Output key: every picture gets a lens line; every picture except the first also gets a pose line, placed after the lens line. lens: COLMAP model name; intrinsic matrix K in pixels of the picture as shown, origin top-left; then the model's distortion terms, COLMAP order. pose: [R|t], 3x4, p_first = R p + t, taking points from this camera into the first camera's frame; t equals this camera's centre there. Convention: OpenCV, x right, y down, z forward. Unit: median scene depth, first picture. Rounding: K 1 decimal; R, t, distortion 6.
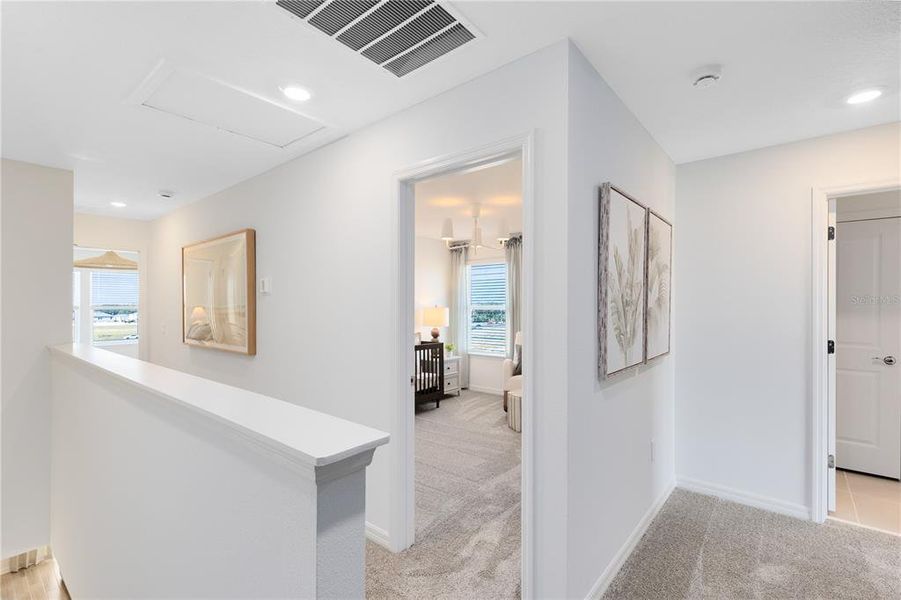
lens RADIAL K [[411.2, 0, 453.3], [0, 411.2, 304.5], [0, 0, 1]] dist [0.001024, -0.000274]
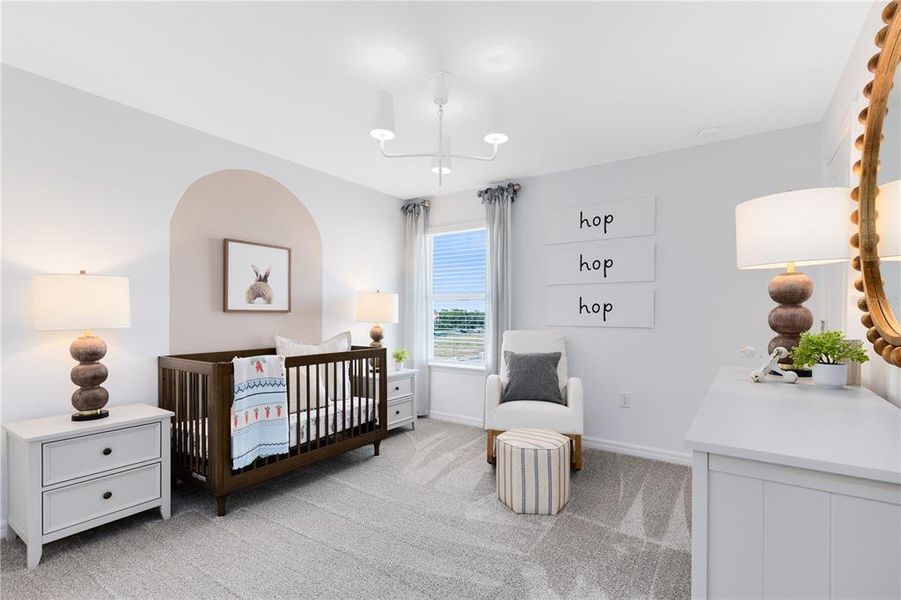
lens RADIAL K [[421.8, 0, 450.6], [0, 421.8, 315.4], [0, 0, 1]] dist [0.000546, -0.000056]
pose [[0.996768, 0.005576, 0.080136, 0.018593], [-0.006106, 0.999961, 0.006375, 0.037348], [-0.080097, -0.006843, 0.996764, 0.343985]]
